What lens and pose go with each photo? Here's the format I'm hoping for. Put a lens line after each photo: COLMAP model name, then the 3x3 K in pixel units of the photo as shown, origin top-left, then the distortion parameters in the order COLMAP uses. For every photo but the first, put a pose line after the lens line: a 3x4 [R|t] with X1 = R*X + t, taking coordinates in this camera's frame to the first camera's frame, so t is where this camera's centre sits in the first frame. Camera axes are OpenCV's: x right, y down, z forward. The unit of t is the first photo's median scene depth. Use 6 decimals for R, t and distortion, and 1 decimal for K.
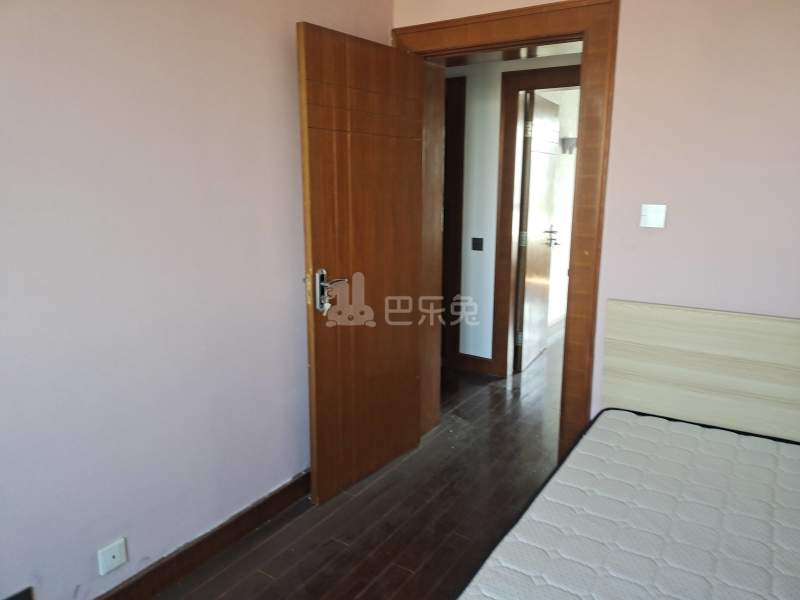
lens RADIAL K [[583.9, 0, 400.0], [0, 583.9, 300.0], [0, 0, 1]] dist [0.022564, -0.062527]
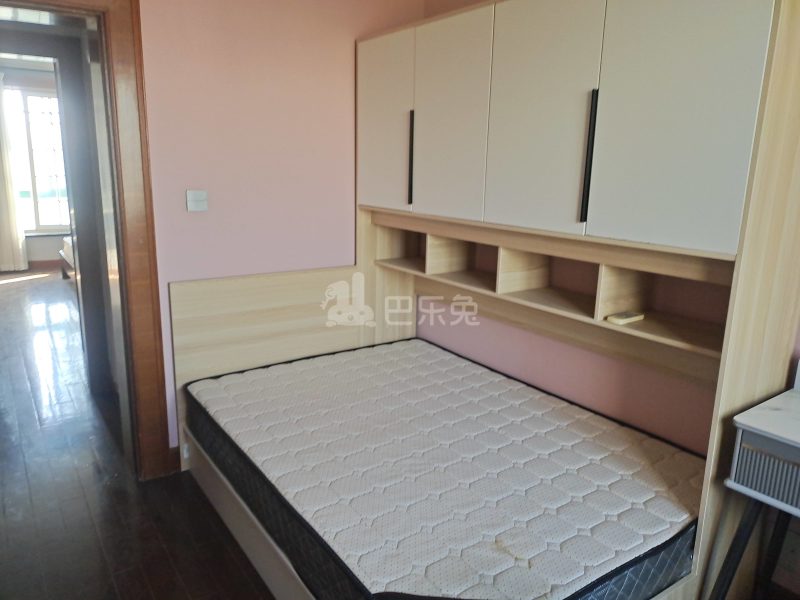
lens RADIAL K [[583.9, 0, 400.0], [0, 583.9, 300.0], [0, 0, 1]] dist [0.022564, -0.062527]
pose [[0.361111, -0.206573, 0.909355, -0.512844], [0.165651, 0.973857, 0.155444, -0.075317], [-0.917692, 0.094503, 0.385889, 0.250322]]
